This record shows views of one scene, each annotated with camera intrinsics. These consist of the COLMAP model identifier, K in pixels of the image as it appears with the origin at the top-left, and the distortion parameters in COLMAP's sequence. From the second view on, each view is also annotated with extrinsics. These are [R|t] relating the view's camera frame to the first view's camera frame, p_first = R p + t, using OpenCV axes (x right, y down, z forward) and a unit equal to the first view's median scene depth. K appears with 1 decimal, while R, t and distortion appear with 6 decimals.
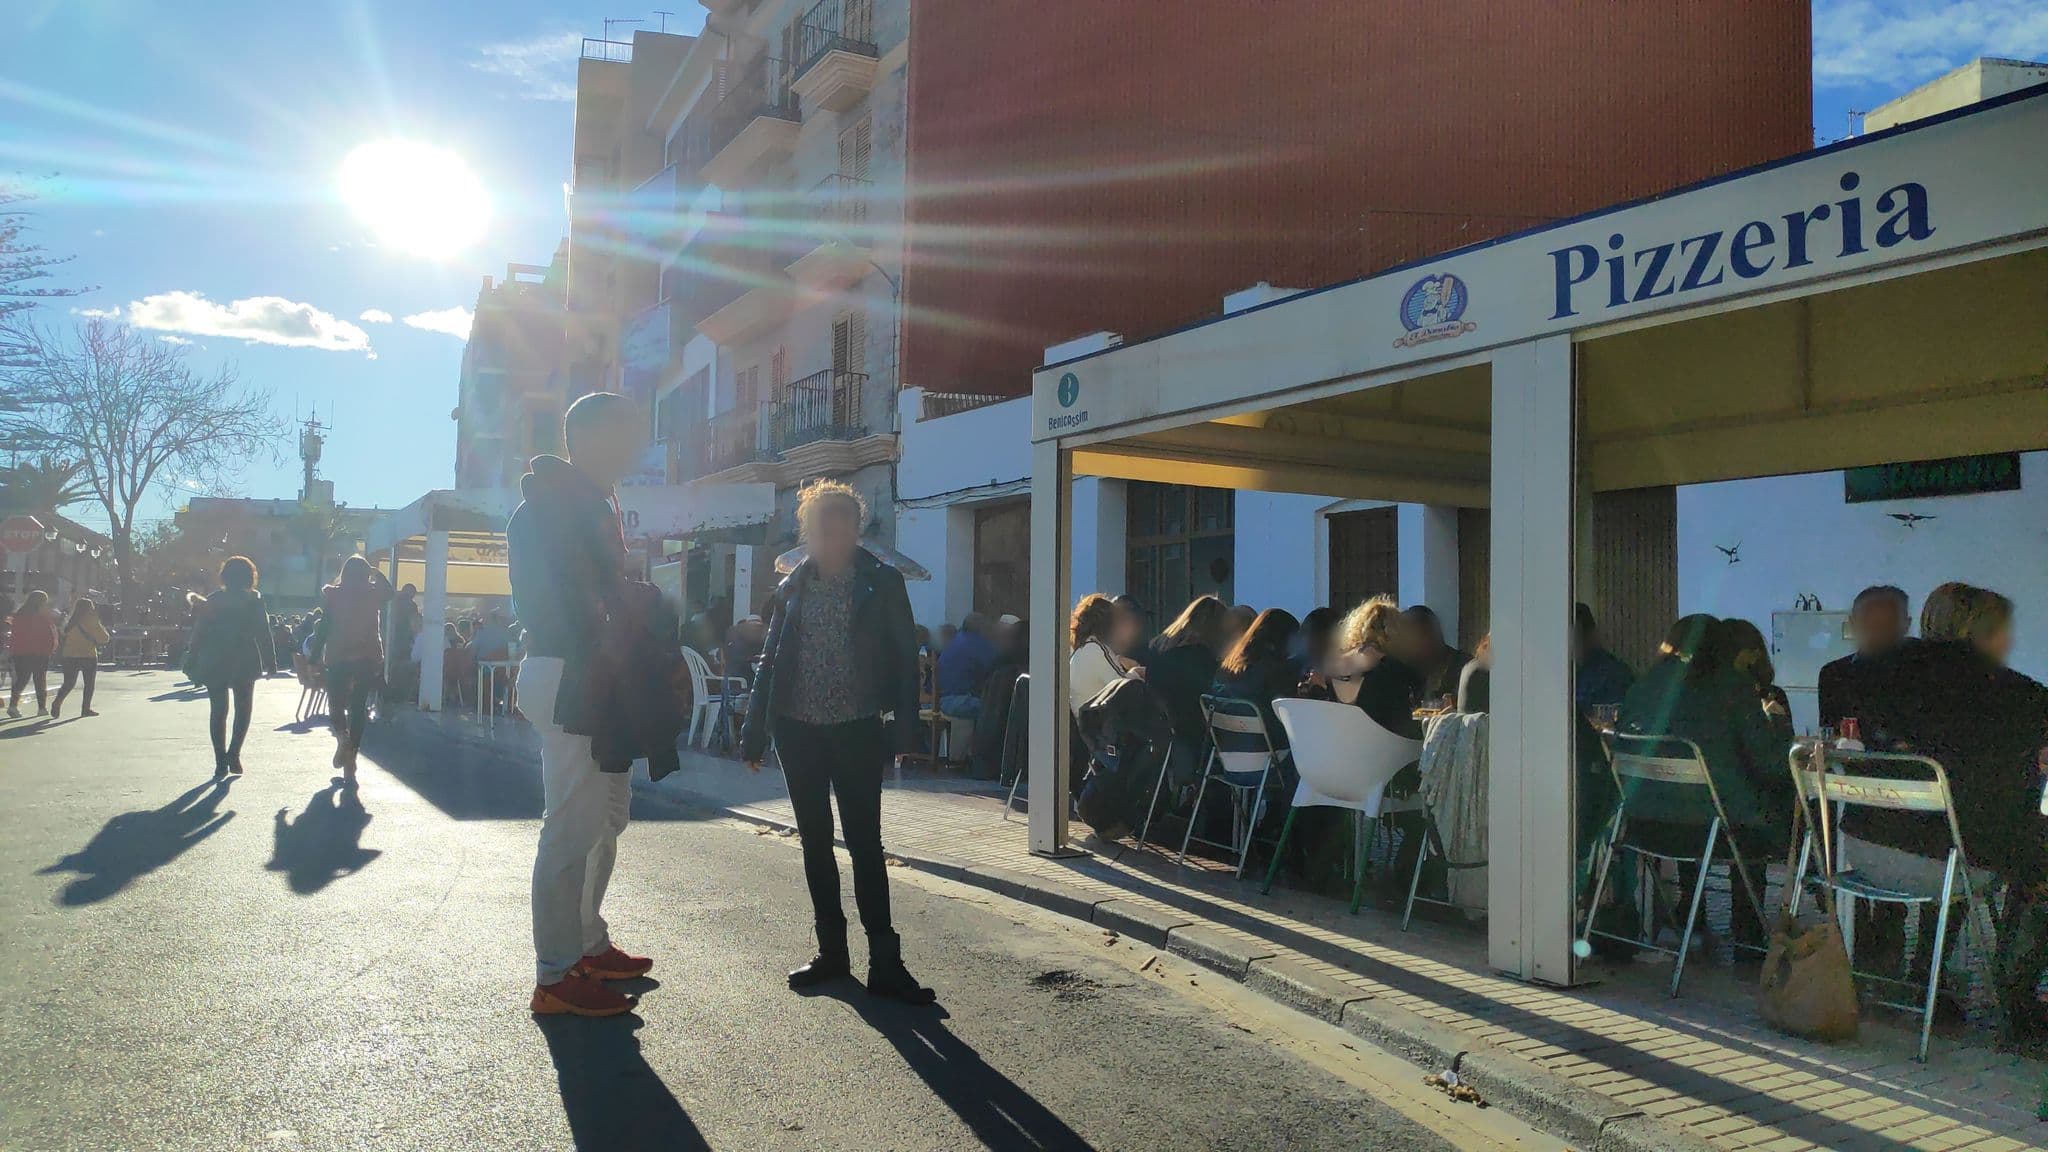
lens RADIAL K [[1955.3, 0, 1022.3], [0, 1955.3, 615.5], [0, 0, 1]] dist [0.128493, 0.004359]
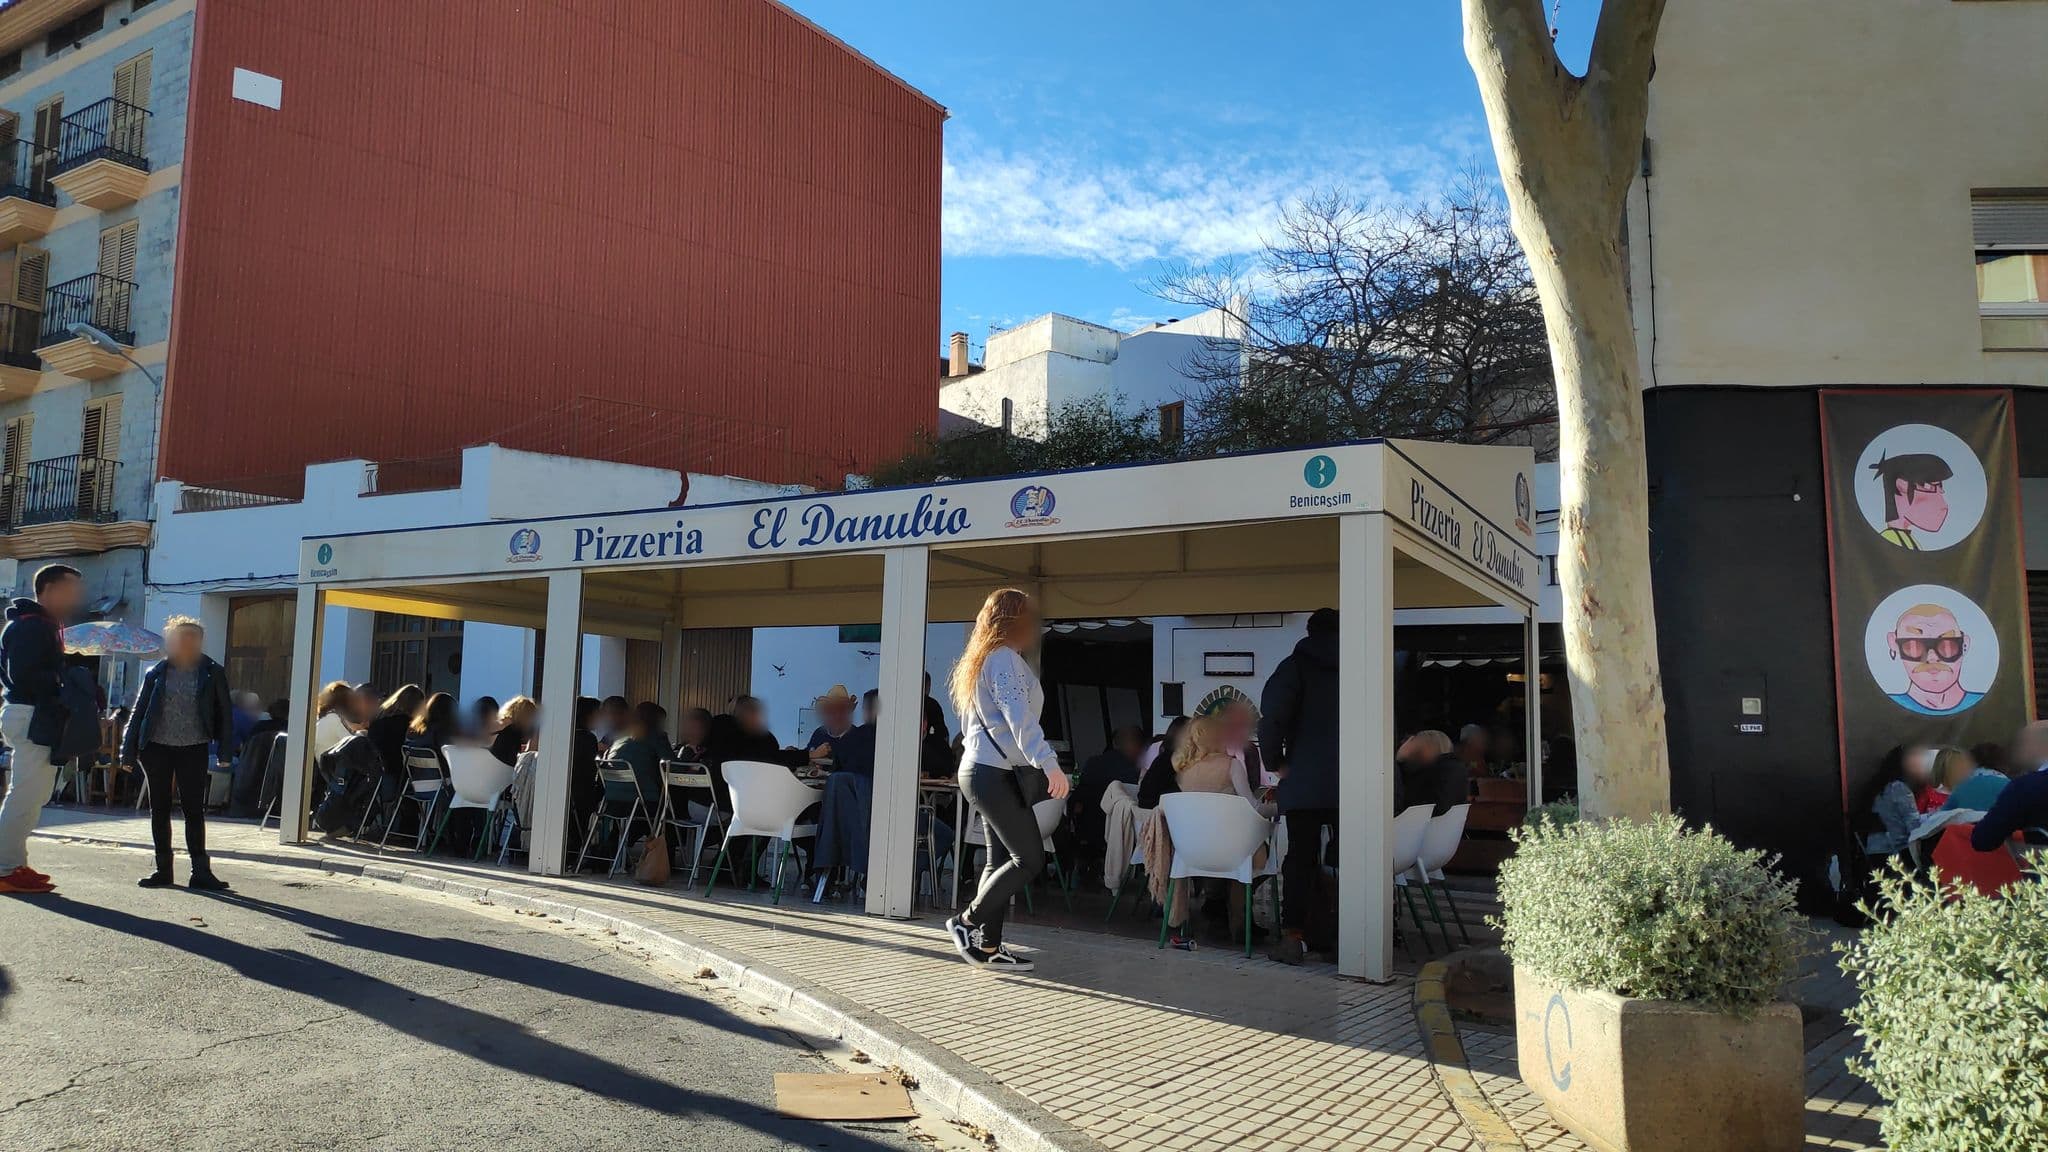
lens RADIAL K [[1955.3, 0, 1022.3], [0, 1955.3, 615.5], [0, 0, 1]] dist [0.128493, 0.004359]
pose [[0.933563, 0.055274, 0.354126, -0.016965], [-0.038027, 0.997735, -0.055482, 0.004272], [-0.356391, 0.038330, 0.933550, -0.726547]]
